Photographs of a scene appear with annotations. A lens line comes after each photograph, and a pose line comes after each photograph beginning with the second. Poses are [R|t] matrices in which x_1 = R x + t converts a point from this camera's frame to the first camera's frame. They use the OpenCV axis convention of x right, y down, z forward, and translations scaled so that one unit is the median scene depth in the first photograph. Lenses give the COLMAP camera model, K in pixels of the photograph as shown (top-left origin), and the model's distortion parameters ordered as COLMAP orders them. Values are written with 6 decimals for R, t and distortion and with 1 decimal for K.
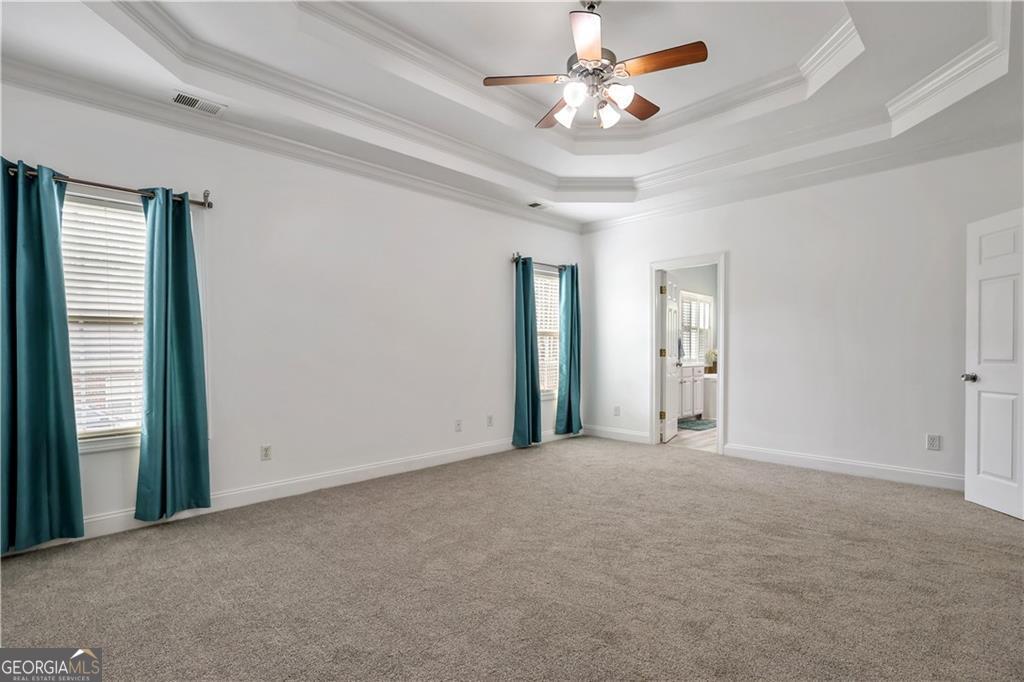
lens RADIAL K [[483.5, 0, 520.1], [0, 483.5, 340.8], [0, 0, 1]] dist [-0.002817, 0.000107]
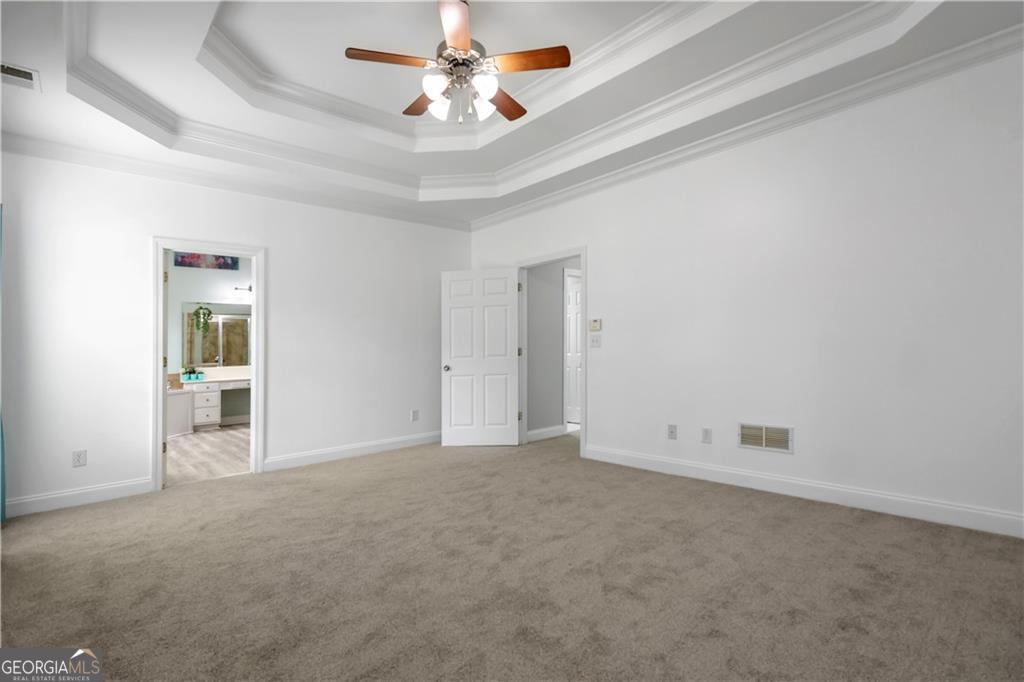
lens RADIAL K [[483.5, 0, 520.2], [0, 483.5, 347.2], [0, 0, 1]] dist [-0.002817, 0.000107]
pose [[0.043550, 0.004305, 0.999042, -0.646001], [0.006936, 0.999965, -0.004611, 0.014640], [-0.999027, 0.007130, 0.043519, 0.666978]]
